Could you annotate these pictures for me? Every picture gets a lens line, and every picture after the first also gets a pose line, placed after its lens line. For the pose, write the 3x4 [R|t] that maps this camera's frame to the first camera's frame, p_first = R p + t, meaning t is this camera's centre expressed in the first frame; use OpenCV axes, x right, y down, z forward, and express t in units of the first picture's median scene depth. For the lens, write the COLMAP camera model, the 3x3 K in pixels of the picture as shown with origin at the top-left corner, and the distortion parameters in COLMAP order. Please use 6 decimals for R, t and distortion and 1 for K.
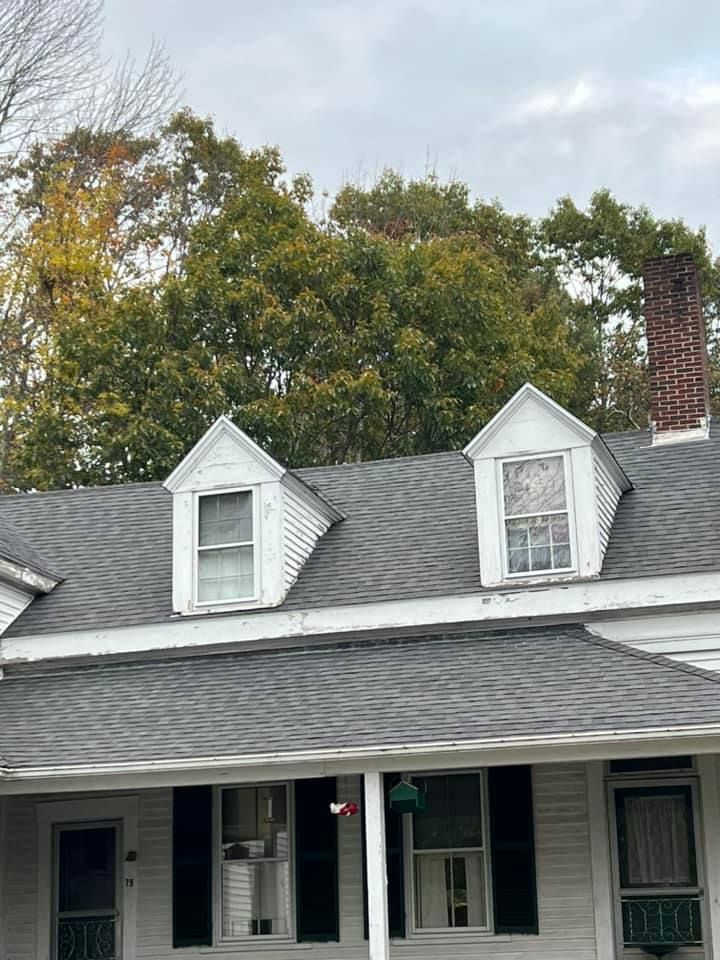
lens RADIAL K [[1792.8, 0, 358.0], [0, 1792.8, 477.9], [0, 0, 1]] dist [0.088937, 0.000000]
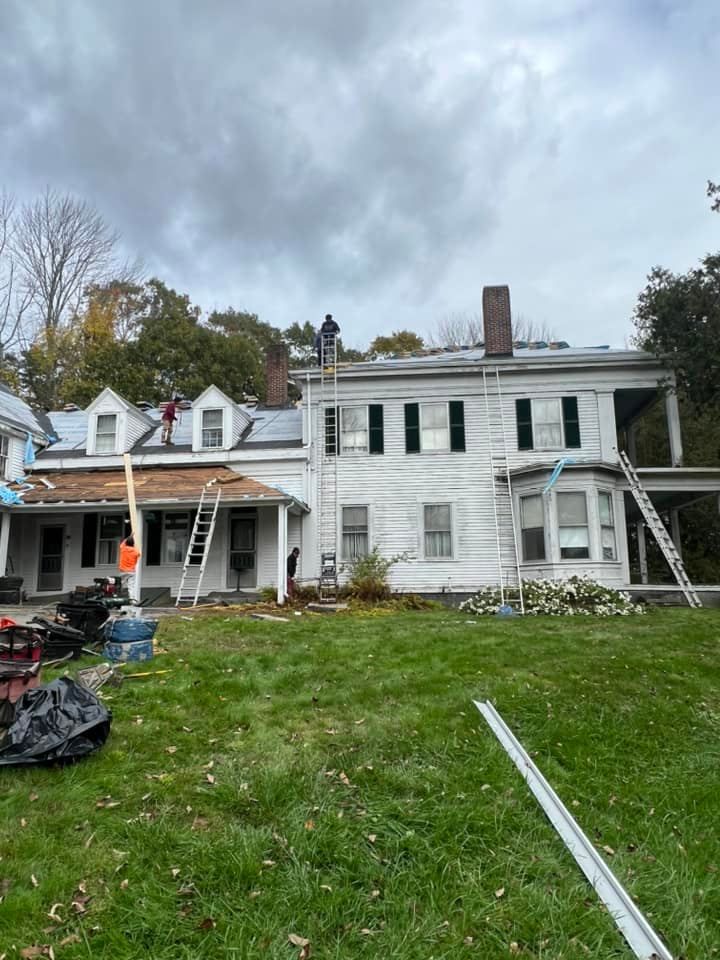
lens RADIAL K [[636.2, 0, 360.4], [0, 636.2, 476.5], [0, 0, 1]] dist [0.000352, 0.001777]
pose [[0.980886, 0.045383, 0.189218, 0.070862], [-0.061378, 0.994940, 0.079546, 0.000414], [-0.184651, -0.089639, 0.978708, -0.045668]]
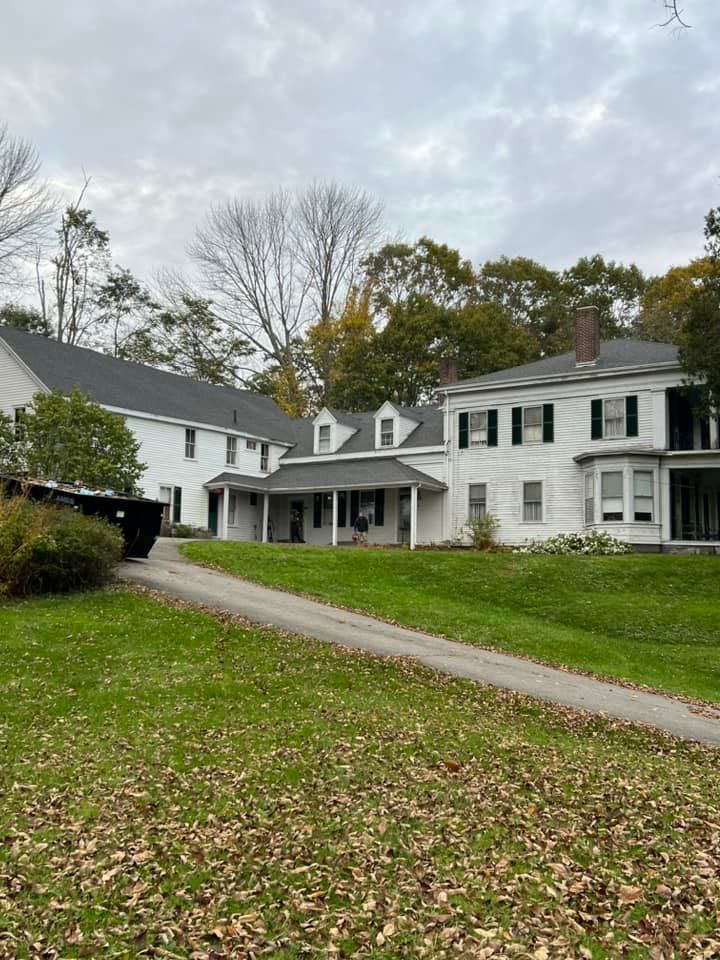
lens RADIAL K [[869.2, 0, 365.1], [0, 869.2, 484.6], [0, 0, 1]] dist [0.068345, -0.181862]
pose [[0.960809, 0.008059, -0.277096, 0.309666], [0.037582, 0.986562, 0.159003, -0.093666], [0.274654, -0.163185, 0.947595, -0.501762]]
